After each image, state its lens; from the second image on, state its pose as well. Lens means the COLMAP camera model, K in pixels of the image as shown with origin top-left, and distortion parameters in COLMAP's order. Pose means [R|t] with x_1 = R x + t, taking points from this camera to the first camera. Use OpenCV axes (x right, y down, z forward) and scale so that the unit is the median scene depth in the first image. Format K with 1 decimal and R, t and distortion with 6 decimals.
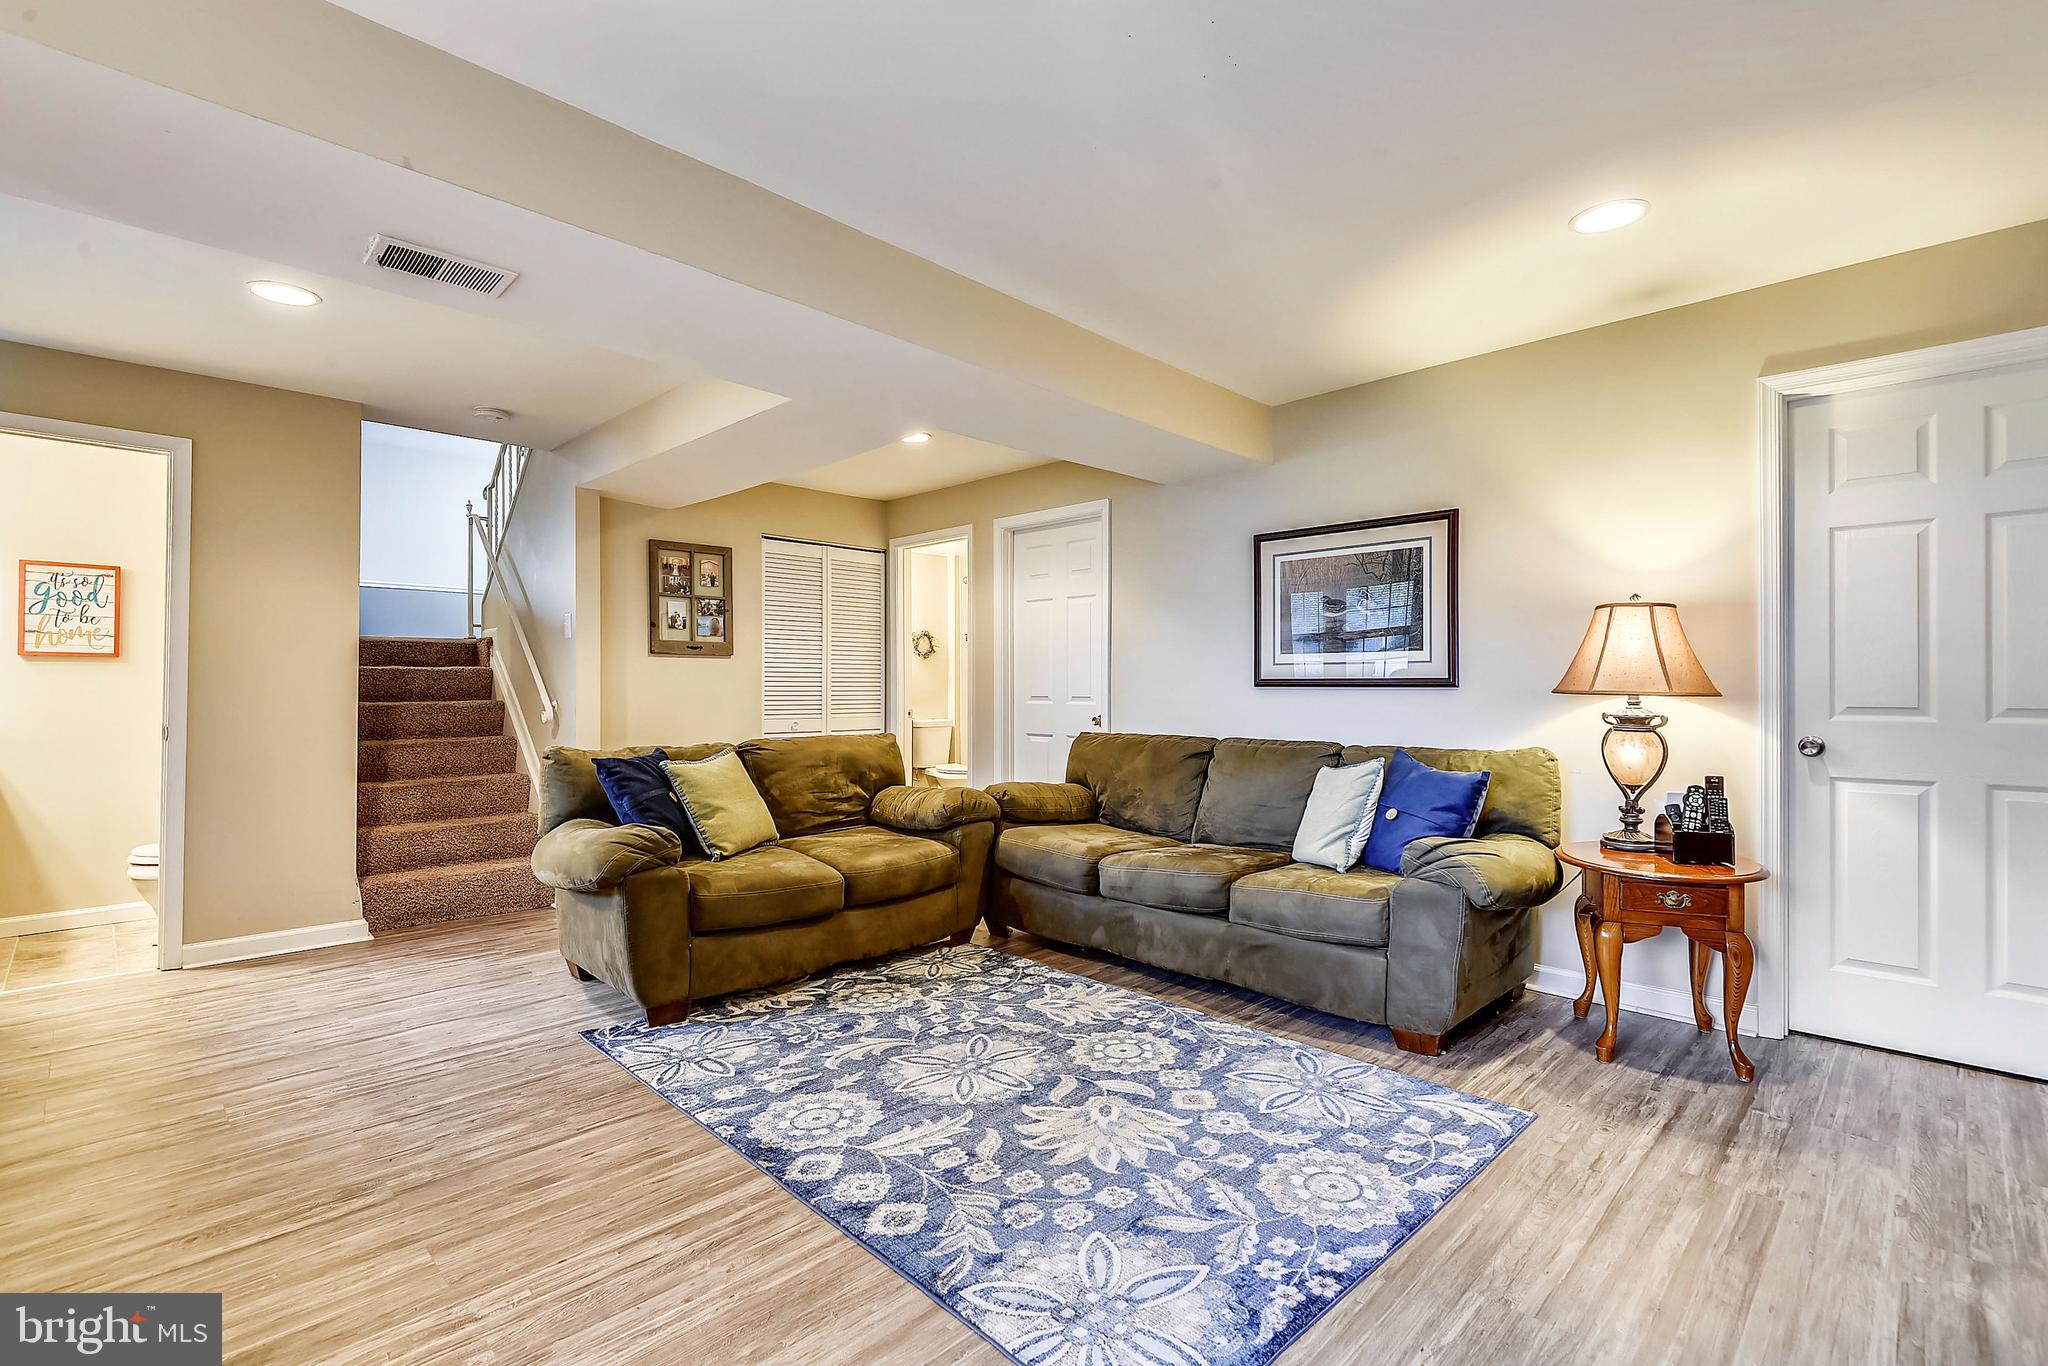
lens RADIAL K [[931.8, 0, 1037.3], [0, 931.8, 682.0], [0, 0, 1]] dist [0.018199, -0.007165]
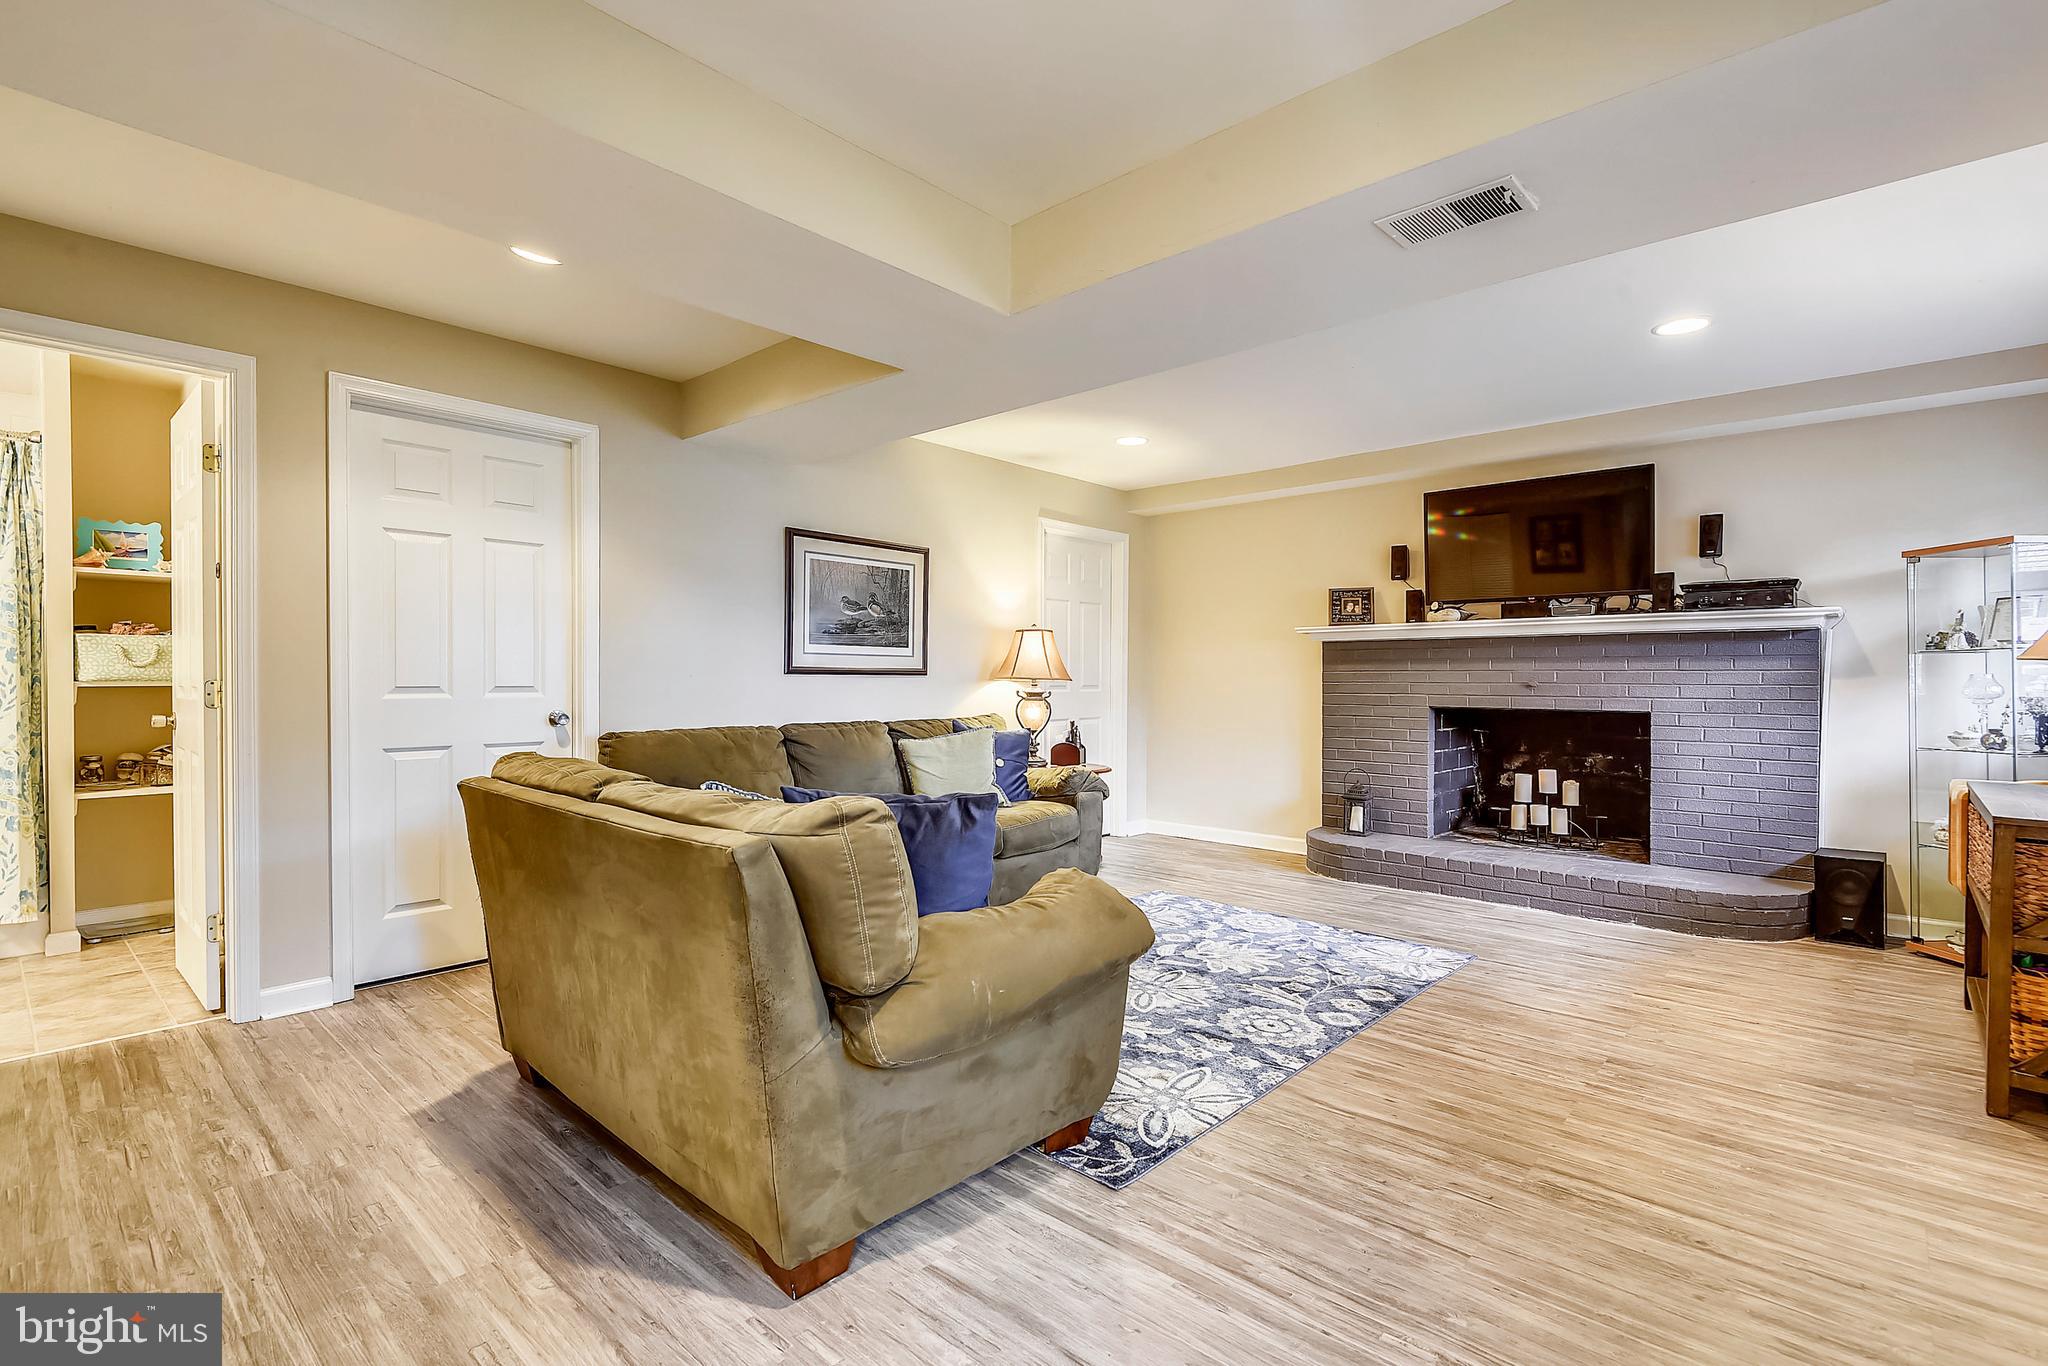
lens RADIAL K [[931.8, 0, 1036.4], [0, 931.8, 678.0], [0, 0, 1]] dist [0.018199, -0.007165]
pose [[-0.047408, 0.000677, 0.998875, -1.187525], [-0.007833, 0.999969, -0.001050, 0.012013], [-0.998845, -0.007874, -0.047402, 1.124360]]
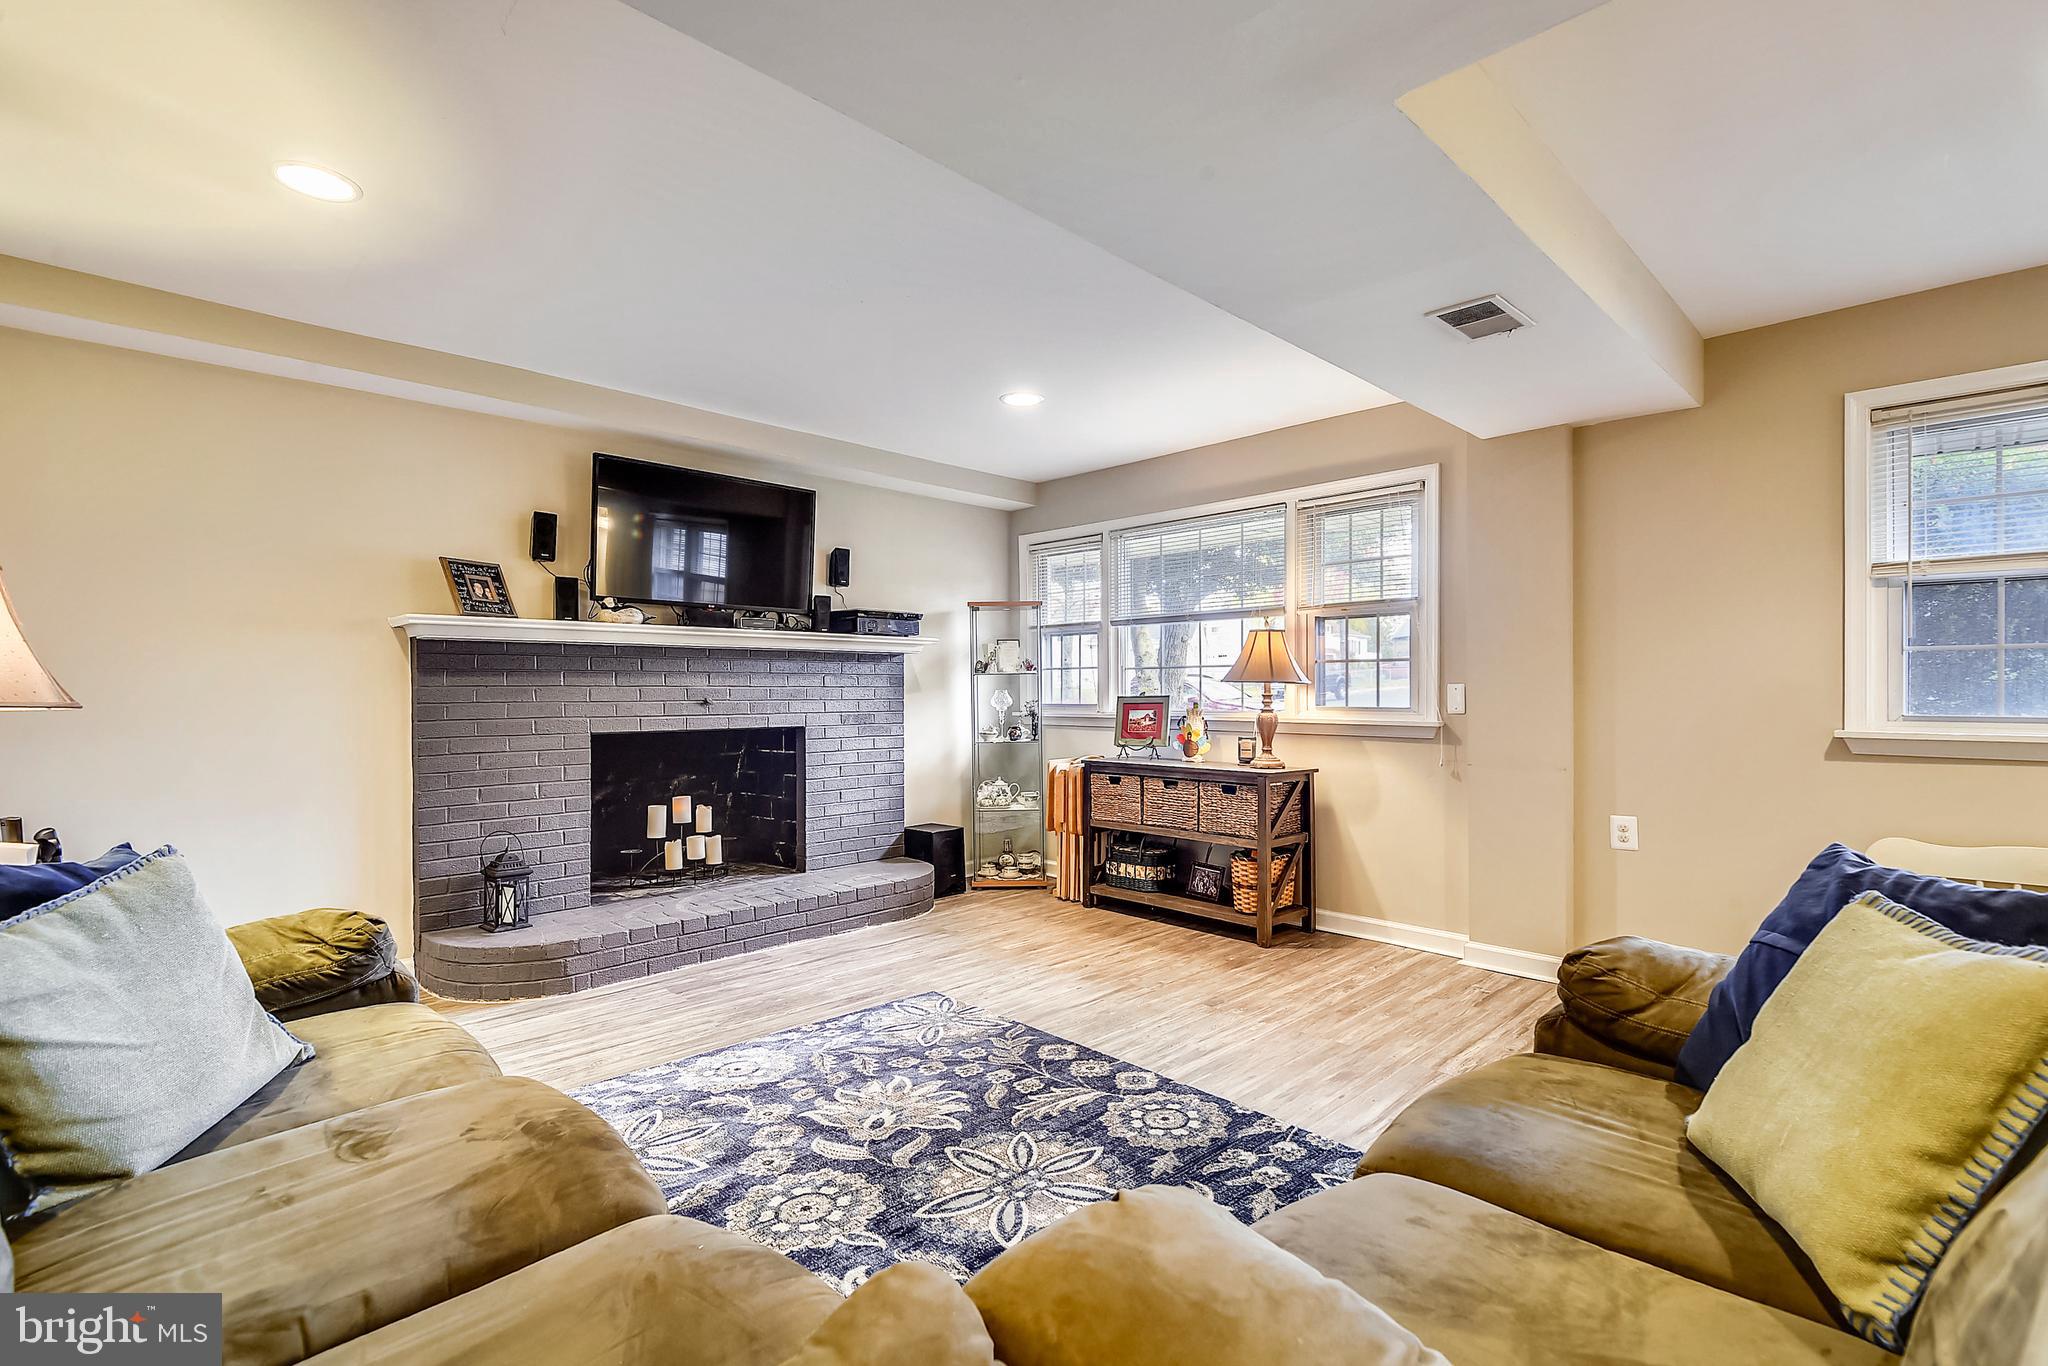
lens RADIAL K [[931.8, 0, 1035.2], [0, 931.8, 700.0], [0, 0, 1]] dist [0.018199, -0.007165]
pose [[-0.999890, 0.003501, 0.014384, -0.091223], [0.003561, 0.999985, 0.004158, 0.006712], [-0.014369, 0.004209, -0.999888, 1.653389]]
